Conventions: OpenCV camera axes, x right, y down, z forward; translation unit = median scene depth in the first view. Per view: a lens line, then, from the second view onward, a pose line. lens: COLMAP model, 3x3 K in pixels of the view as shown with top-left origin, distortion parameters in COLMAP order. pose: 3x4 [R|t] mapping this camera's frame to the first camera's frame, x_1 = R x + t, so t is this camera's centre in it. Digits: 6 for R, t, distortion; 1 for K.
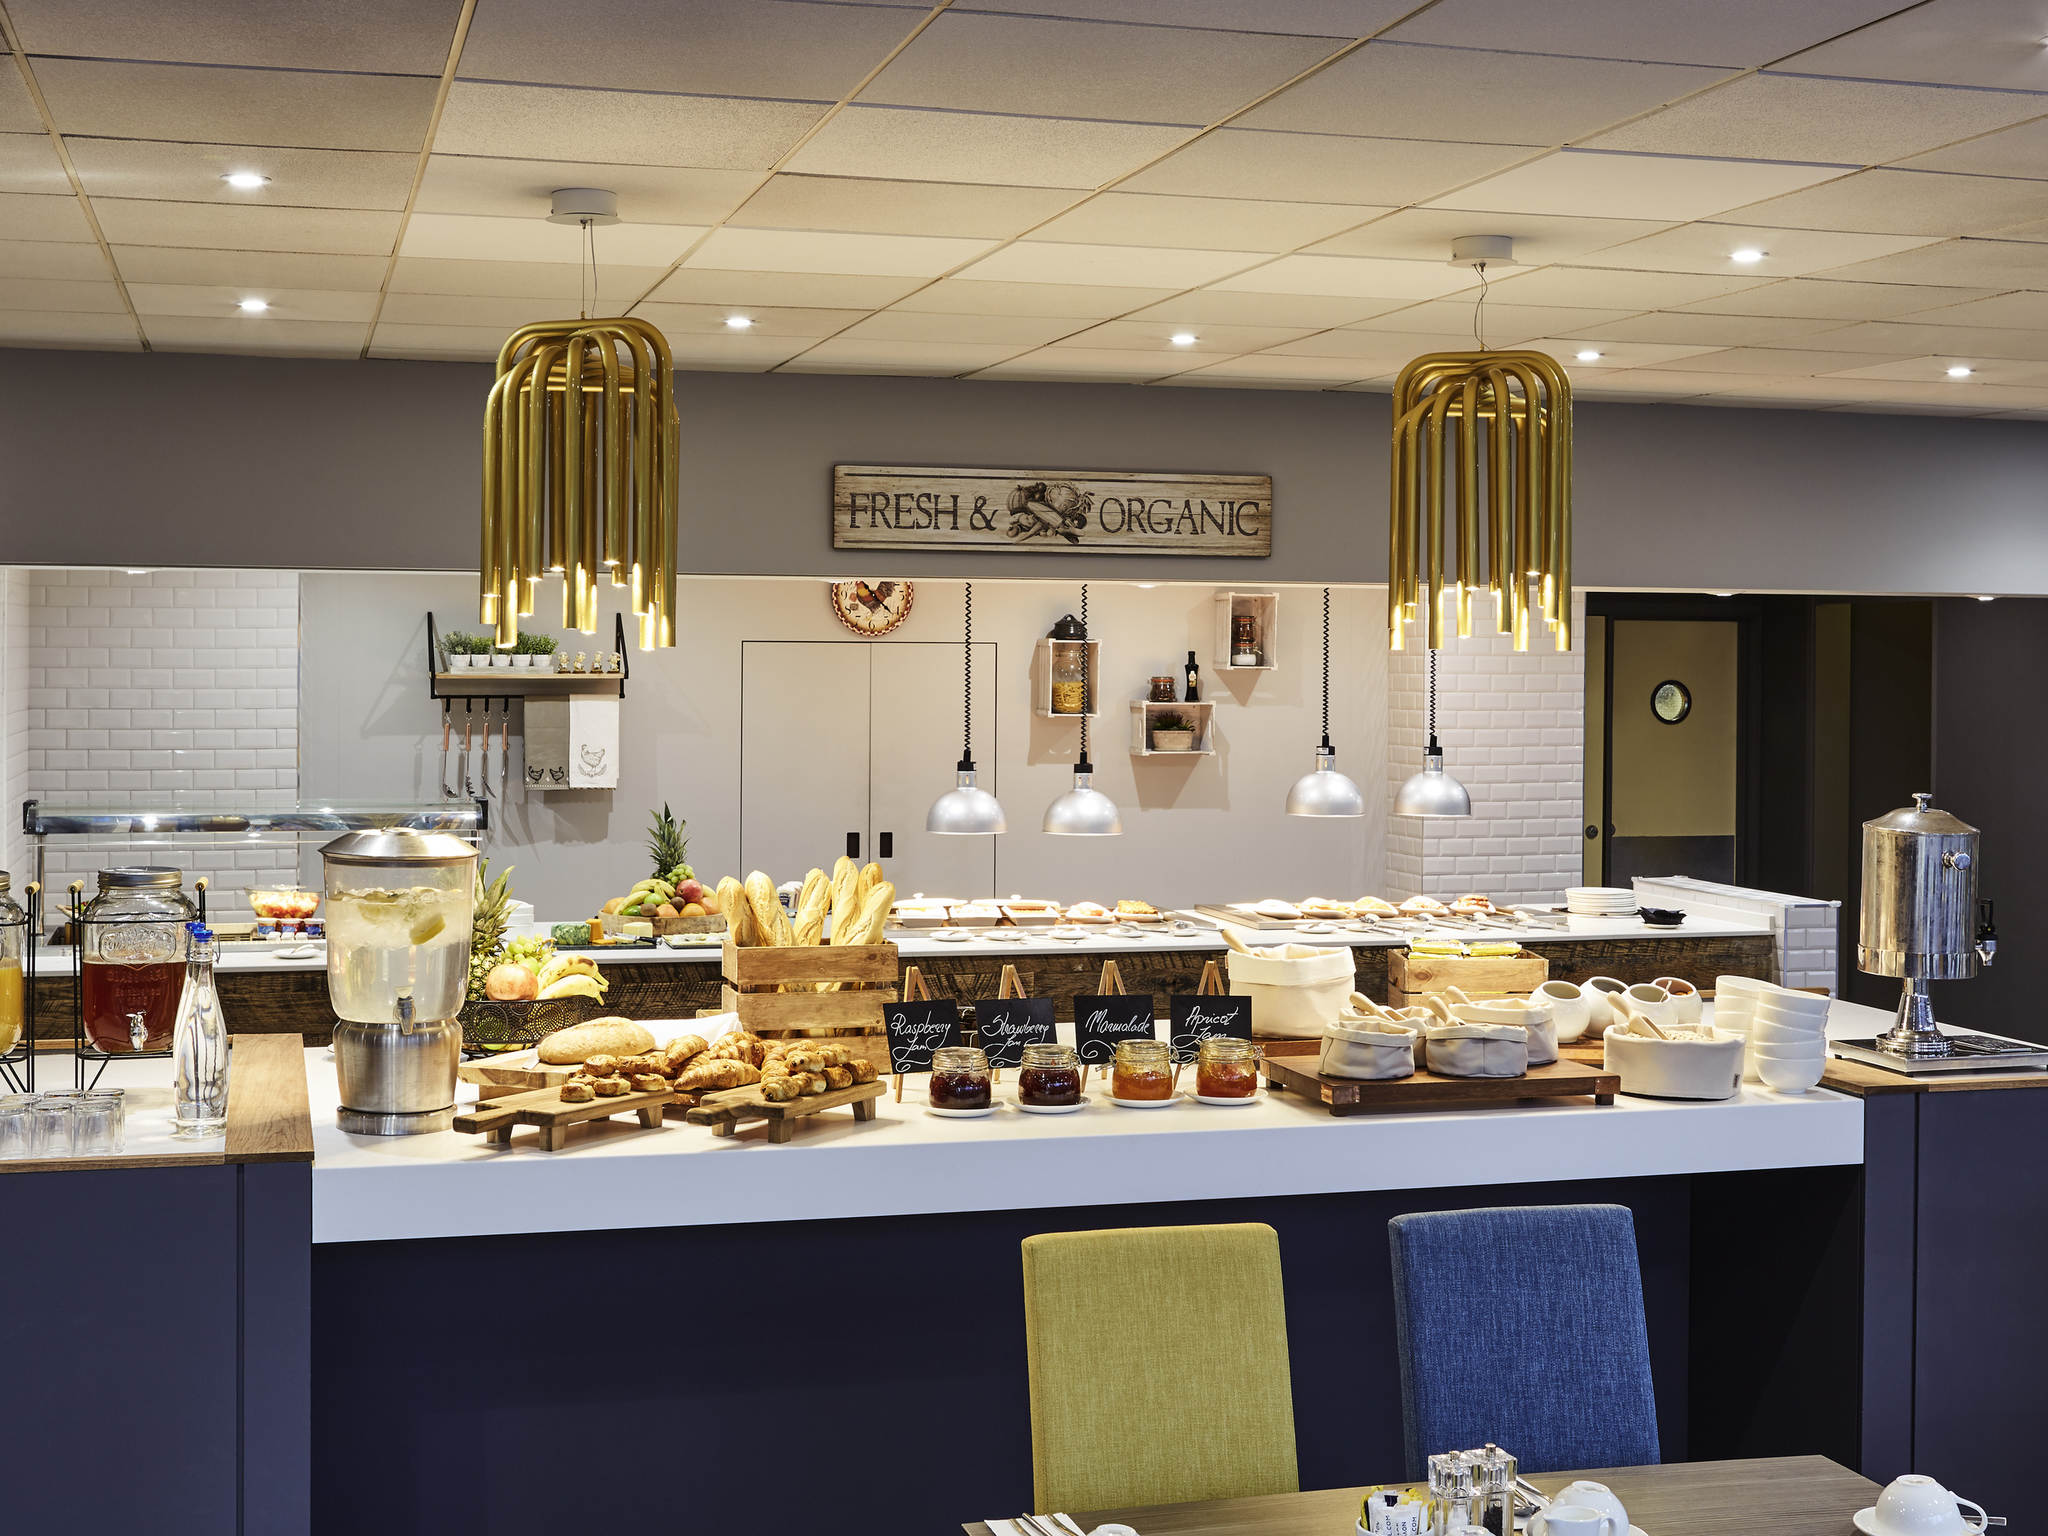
lens RADIAL K [[2627.4, 0, 976.5], [0, 2627.4, 845.4], [0, 0, 1]] dist [-0.040831, 0.000000]
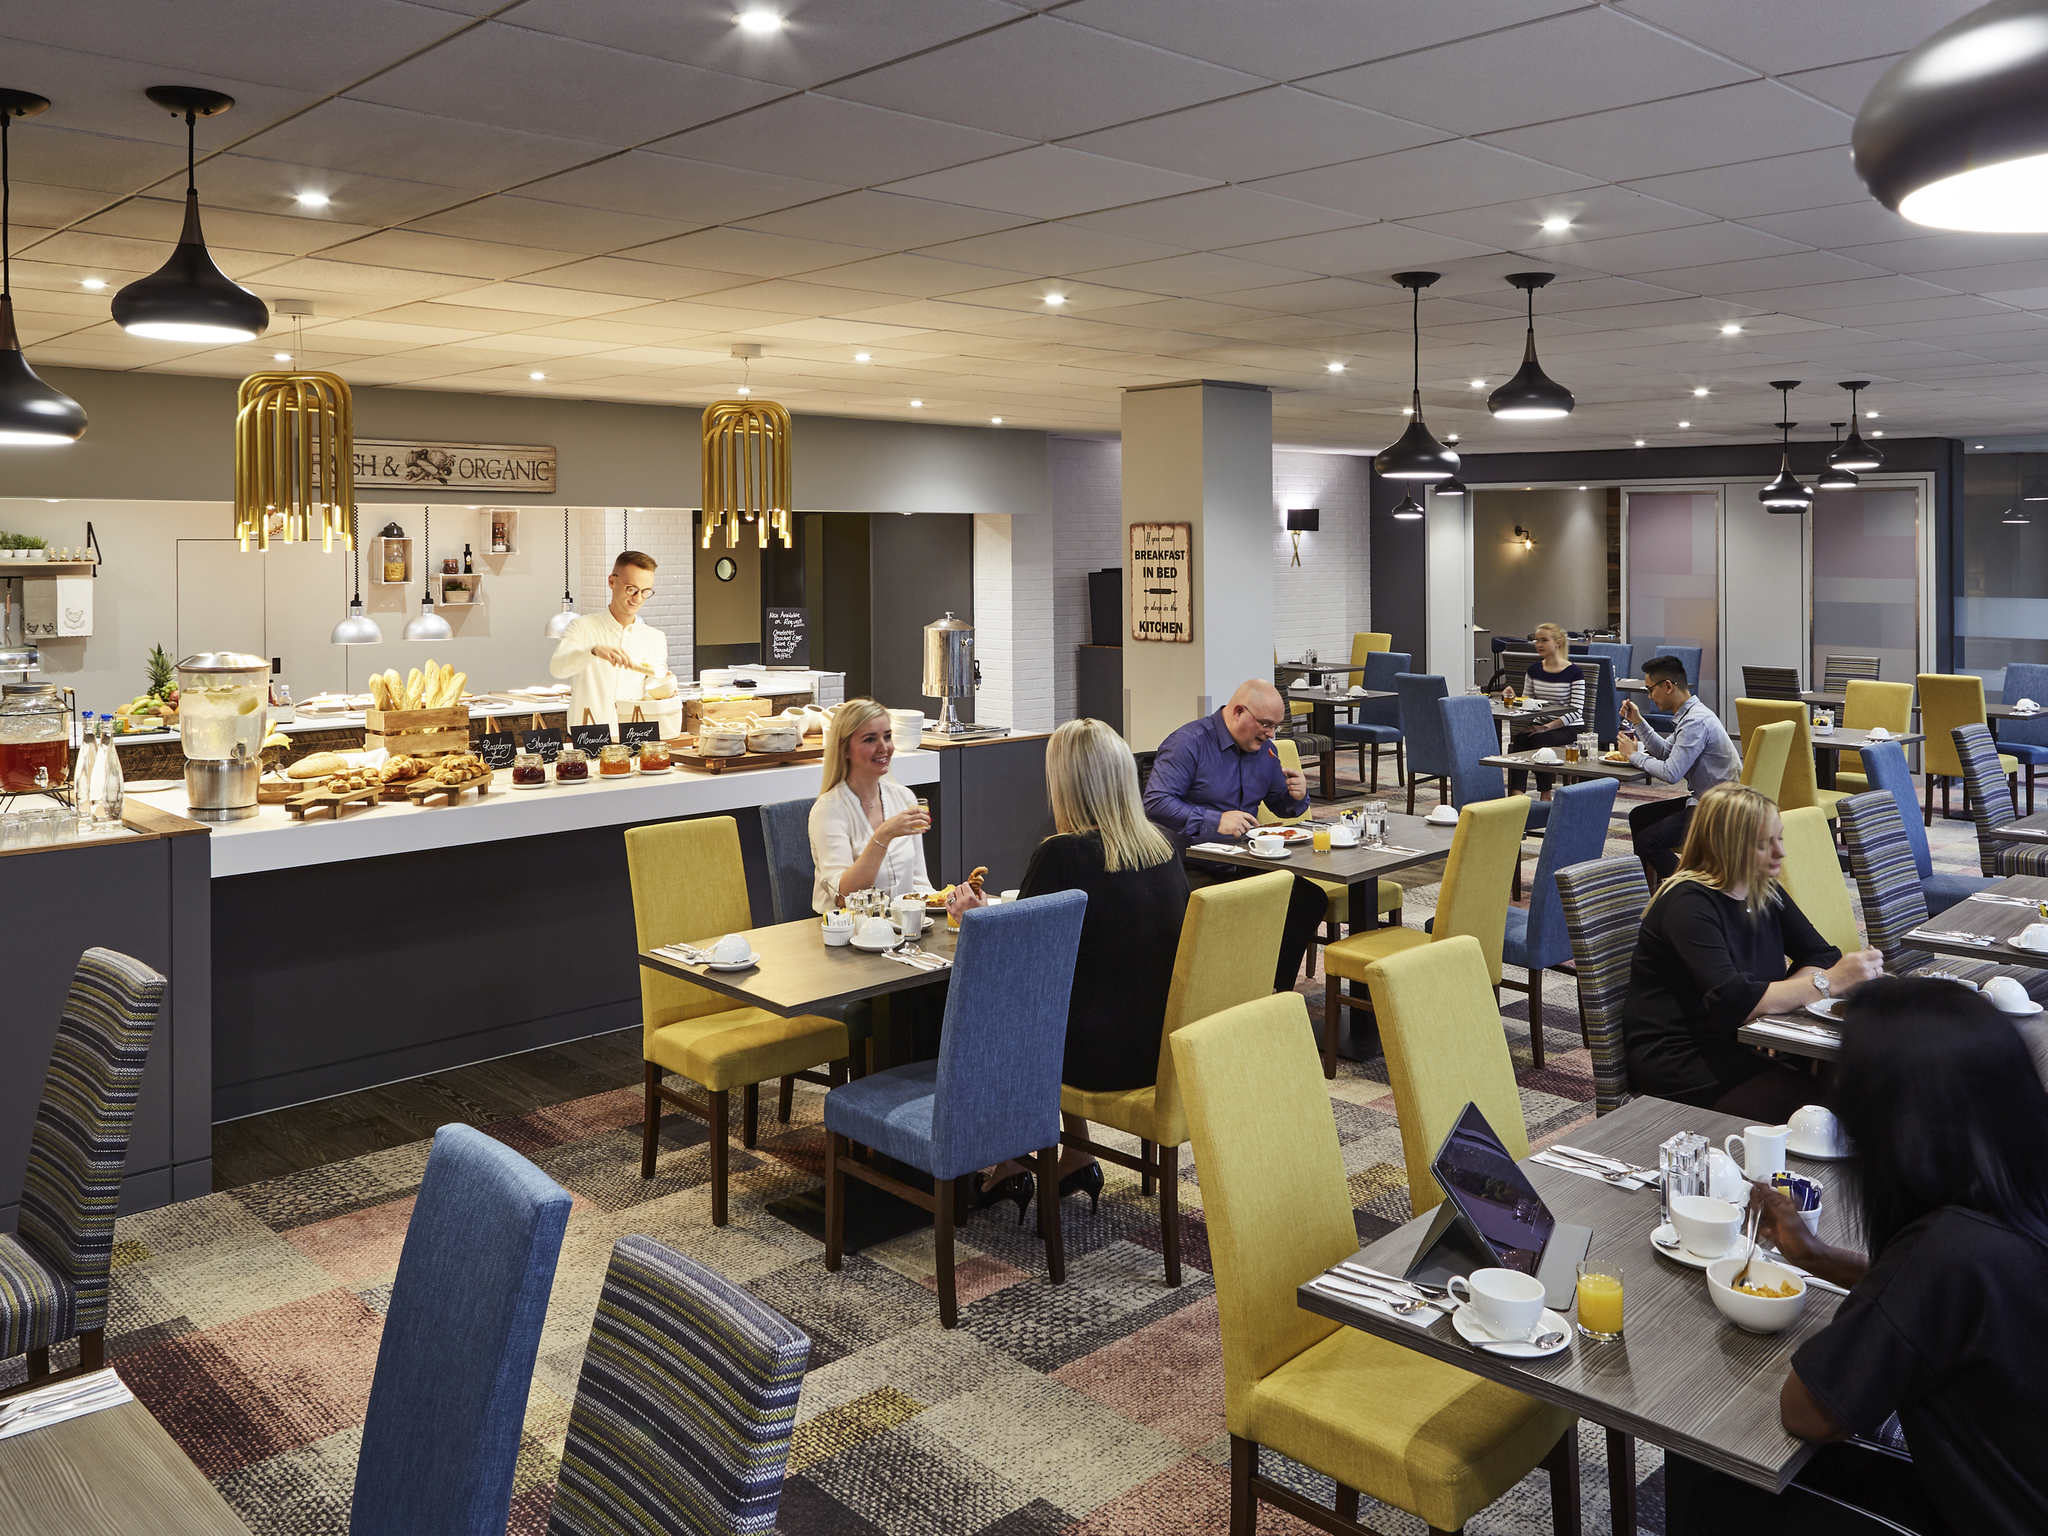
lens RADIAL K [[1685.5, 0, 1024.8], [0, 1685.5, 766.1], [0, 0, 1]] dist [-0.010339, -0.001165]
pose [[0.875576, -0.069665, 0.478031, -0.258730], [0.039373, 0.996546, 0.073112, 0.007695], [-0.481473, -0.045193, 0.875295, -0.259534]]
